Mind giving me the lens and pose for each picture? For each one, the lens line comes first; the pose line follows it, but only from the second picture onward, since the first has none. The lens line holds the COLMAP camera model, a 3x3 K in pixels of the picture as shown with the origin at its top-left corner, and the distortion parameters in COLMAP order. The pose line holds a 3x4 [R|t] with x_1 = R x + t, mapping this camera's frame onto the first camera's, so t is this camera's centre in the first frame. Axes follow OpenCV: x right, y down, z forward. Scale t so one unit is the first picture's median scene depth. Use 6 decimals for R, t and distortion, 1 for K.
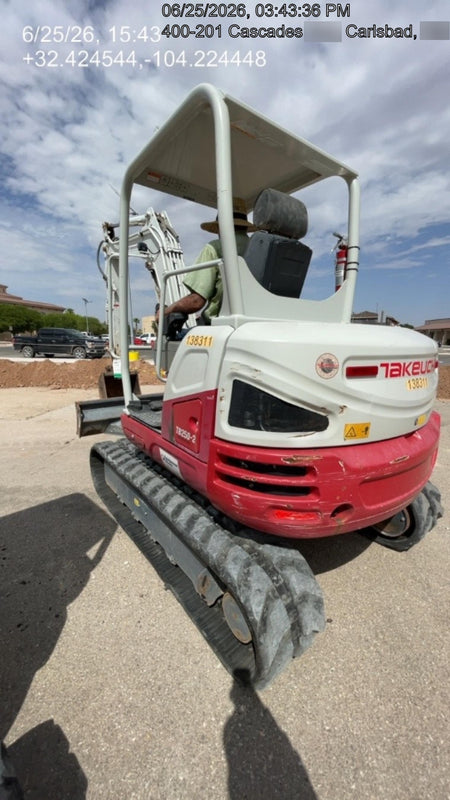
lens RADIAL K [[310.6, 0, 222.6], [0, 310.6, 405.0], [0, 0, 1]] dist [0.000695, 0.000132]
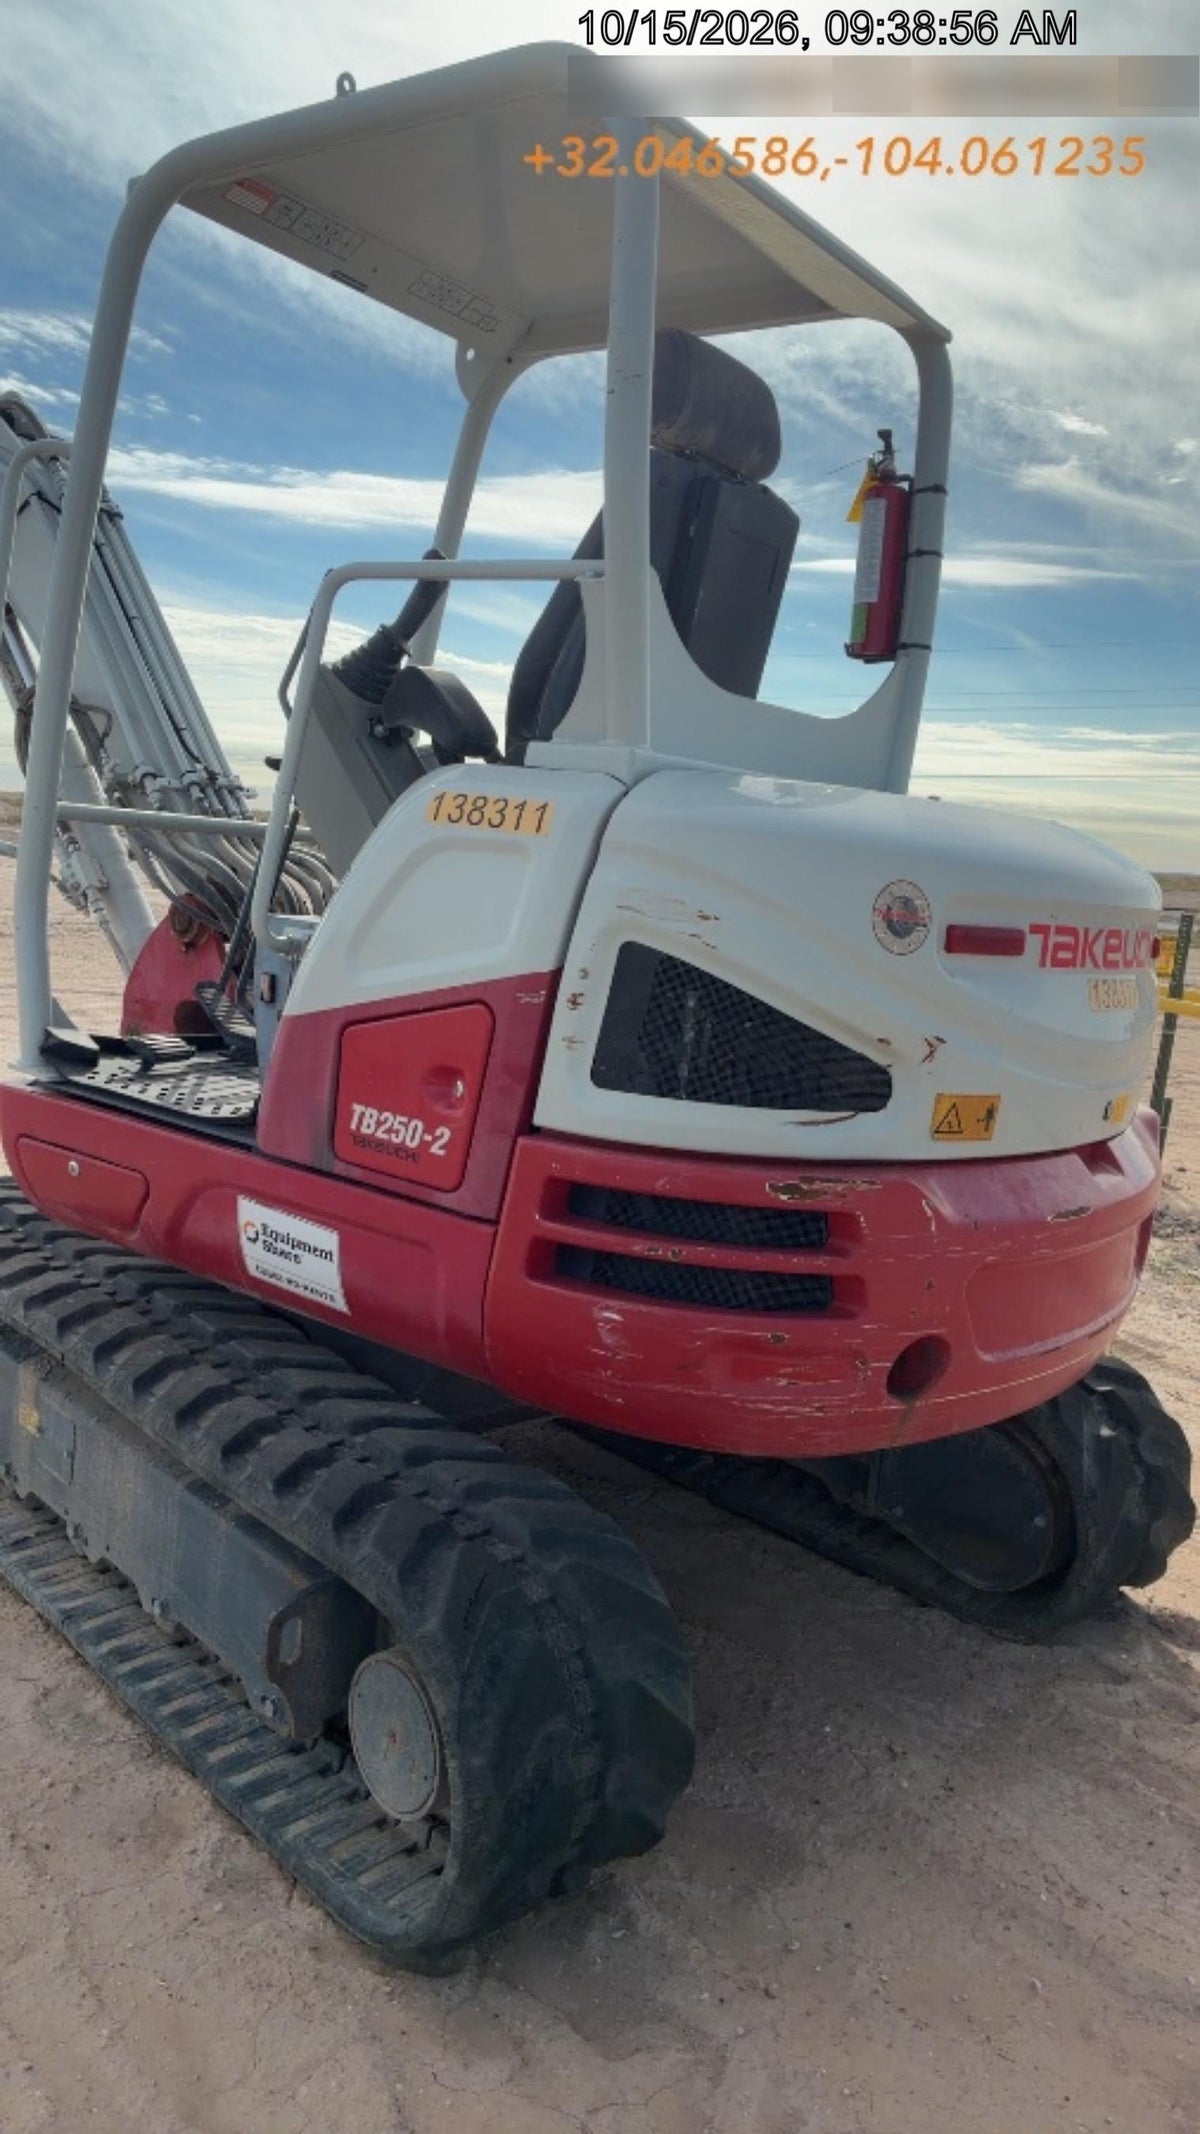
lens RADIAL K [[1514.4, 0, 519.5], [0, 1514.4, 1062.3], [0, 0, 1]] dist [0.099354, 0.001126]
pose [[0.961991, 0.050298, 0.268410, -0.463713], [-0.033151, 0.997132, -0.068042, 0.147295], [-0.271062, 0.056558, 0.960899, -0.450350]]
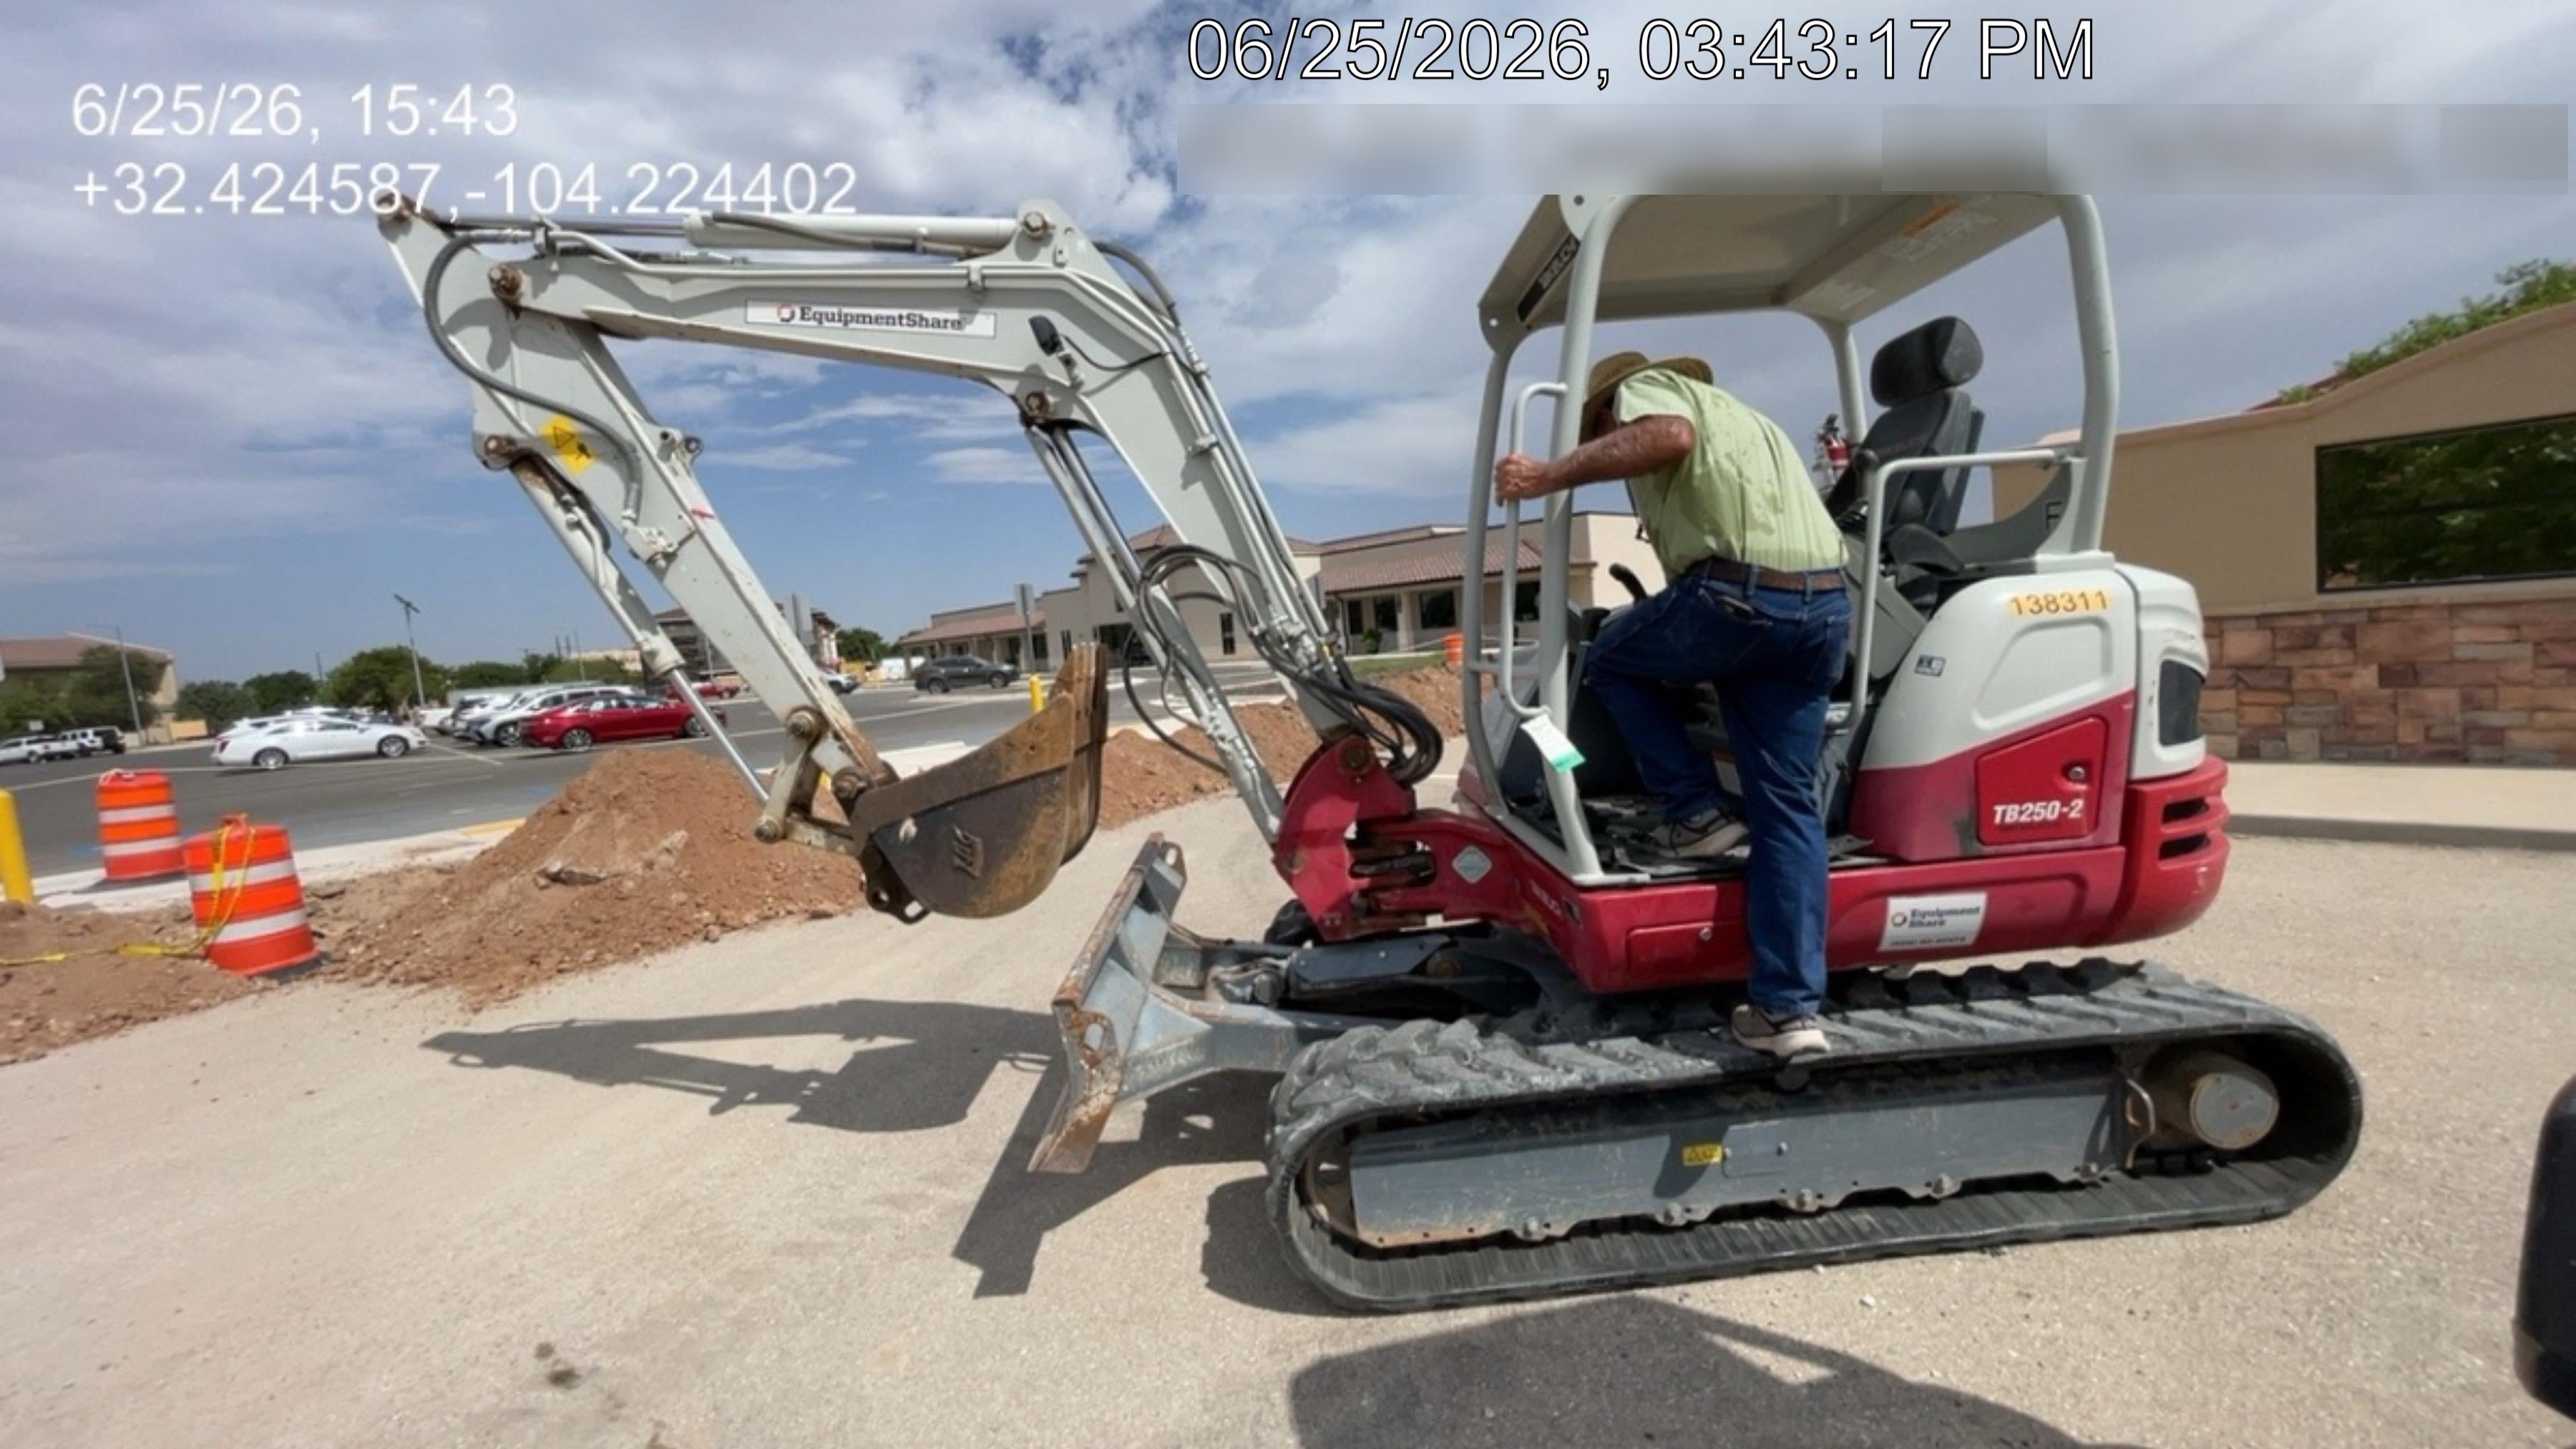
lens RADIAL K [[1000.2, 0, 1288.0], [0, 1000.2, 724.5], [0, 0, 1]] dist [0.000695, 0.000132]
pose [[0.583401, -0.135268, 0.800841, -2.233336], [0.263526, 0.964213, -0.029112, -0.318350], [-0.768243, 0.228026, 0.598169, 1.111753]]
